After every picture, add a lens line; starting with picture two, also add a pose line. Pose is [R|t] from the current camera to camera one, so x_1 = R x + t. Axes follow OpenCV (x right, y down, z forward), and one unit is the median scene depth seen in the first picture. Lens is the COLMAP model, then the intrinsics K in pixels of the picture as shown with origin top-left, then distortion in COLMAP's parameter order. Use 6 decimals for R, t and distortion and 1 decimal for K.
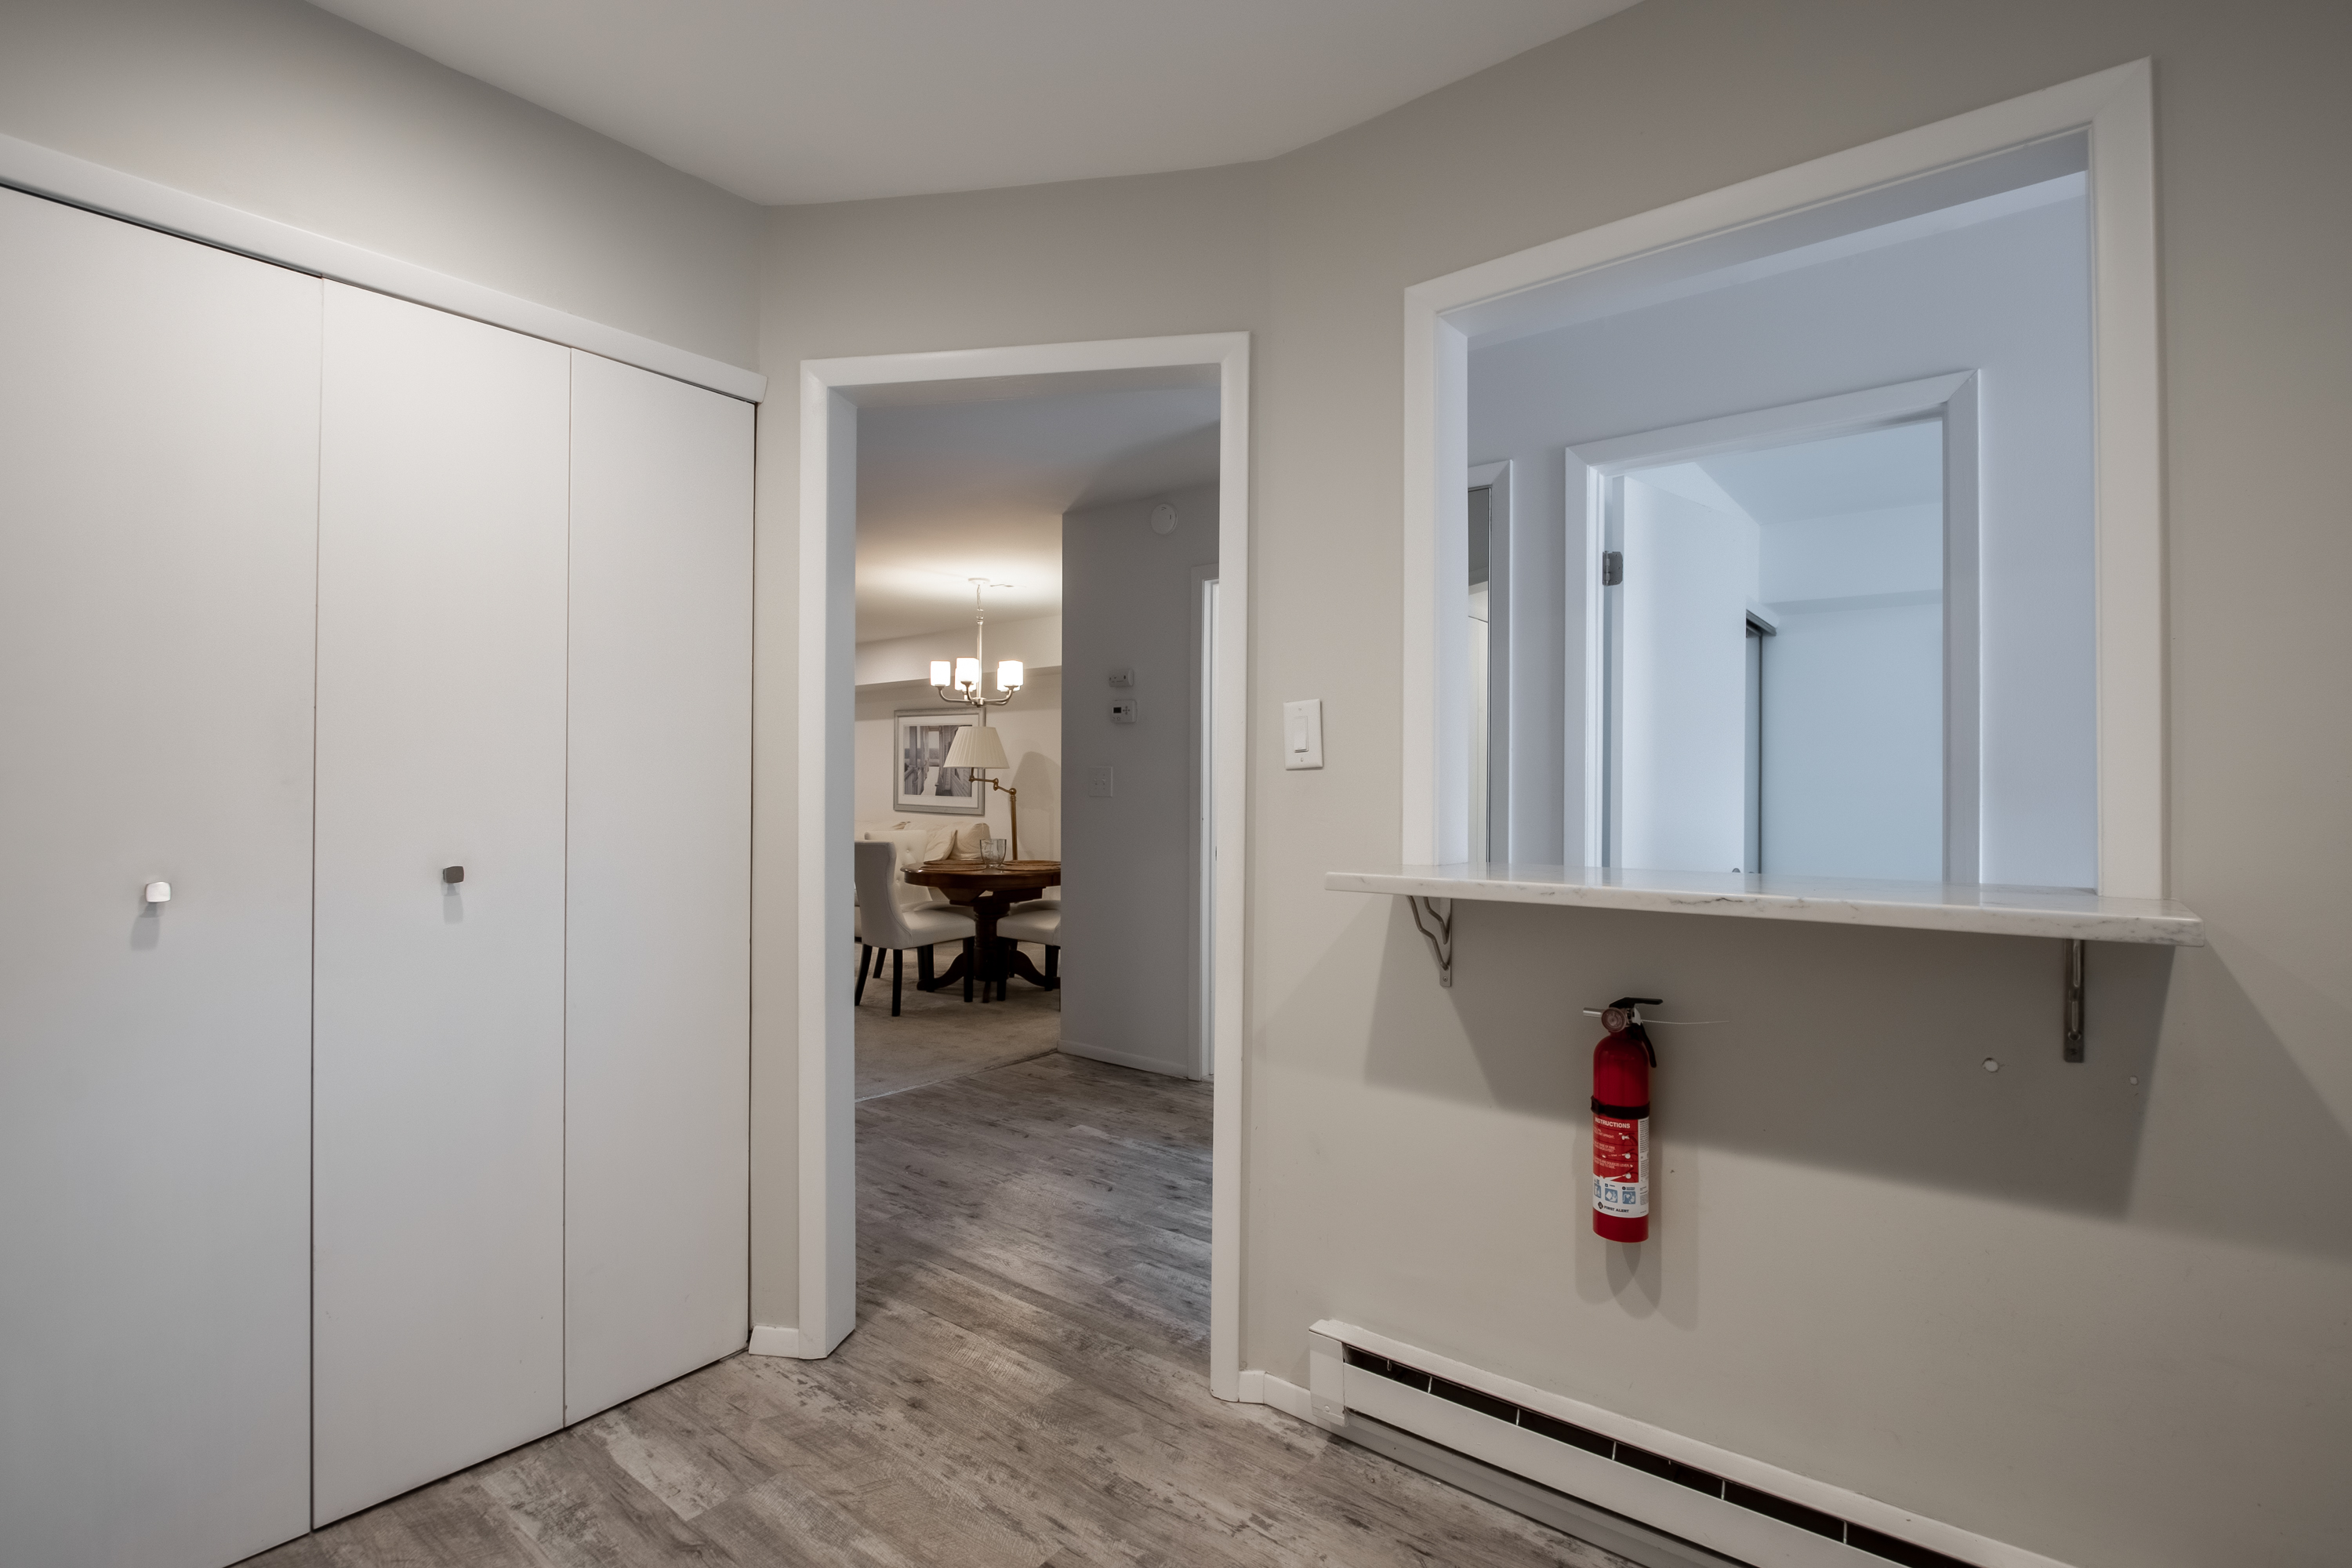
lens RADIAL K [[1094.2, 0, 1167.4], [0, 1094.2, 788.7], [0, 0, 1]] dist [-0.013755, 0.003241]
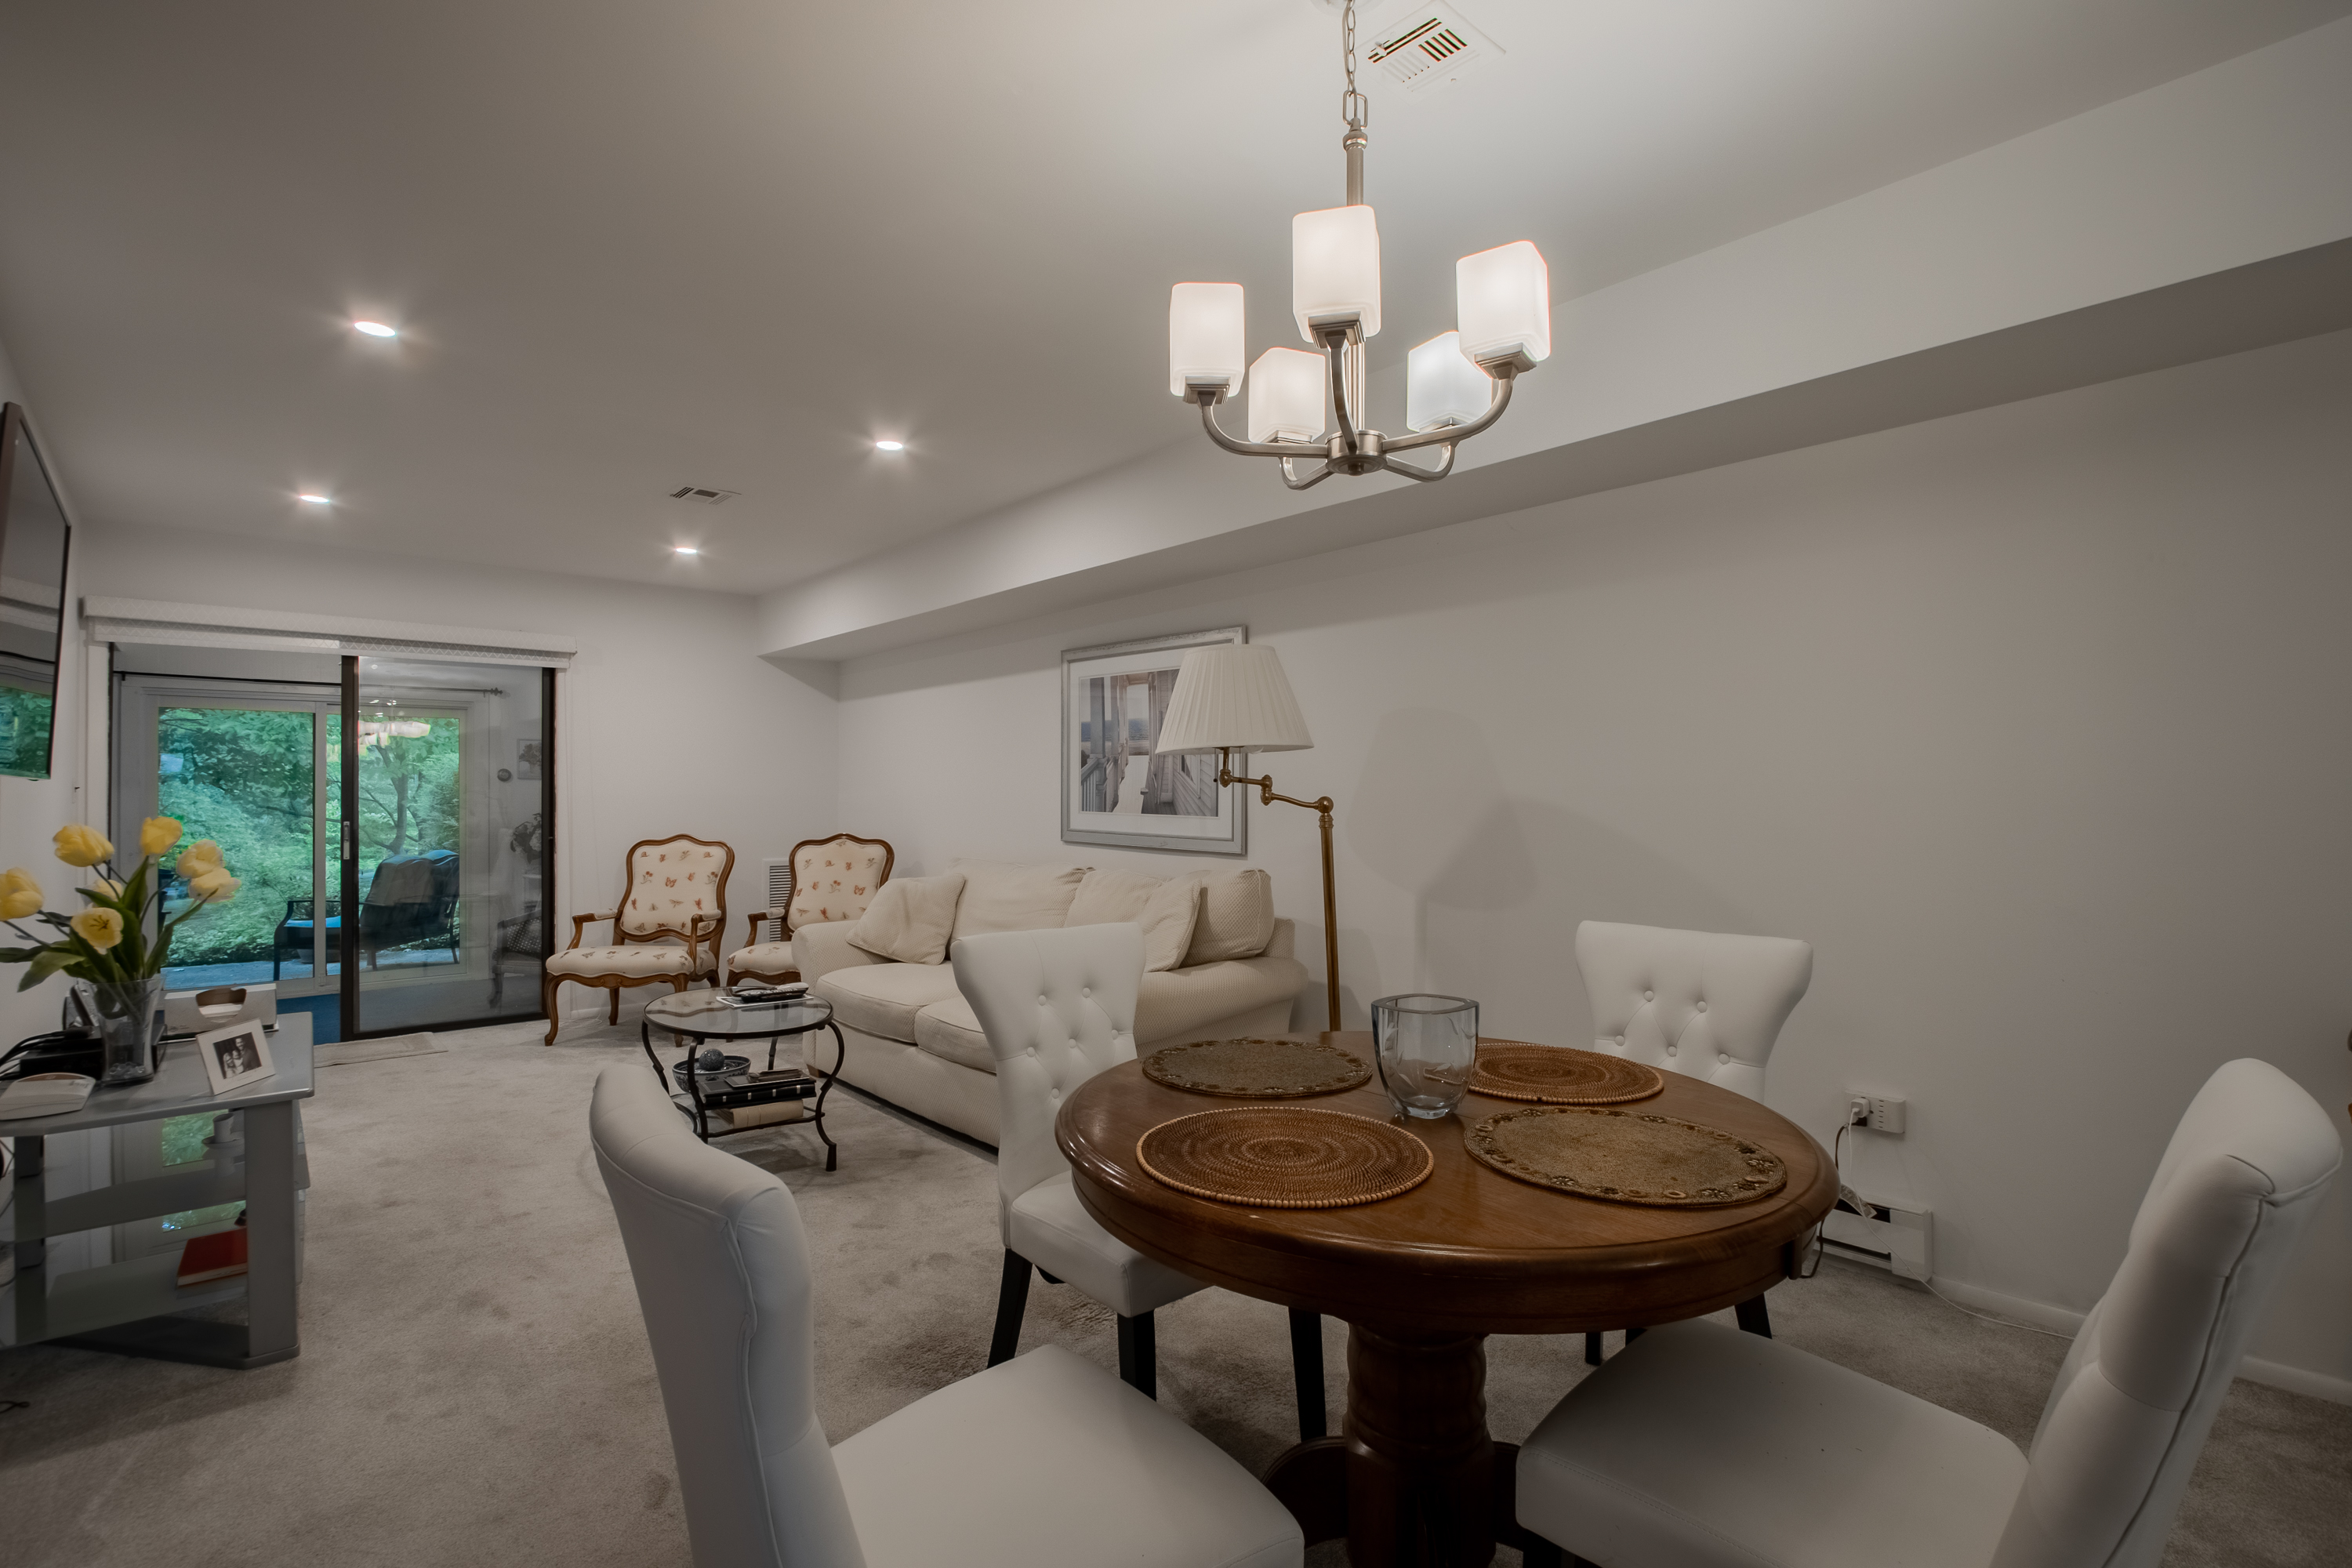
lens RADIAL K [[1094.2, 0, 1161.0], [0, 1094.2, 787.6], [0, 0, 1]] dist [-0.013755, 0.003241]
pose [[0.985718, -0.013036, -0.167897, -0.119178], [0.011242, 0.999869, -0.011632, 0.000485], [0.168027, 0.009578, 0.985736, 0.507490]]
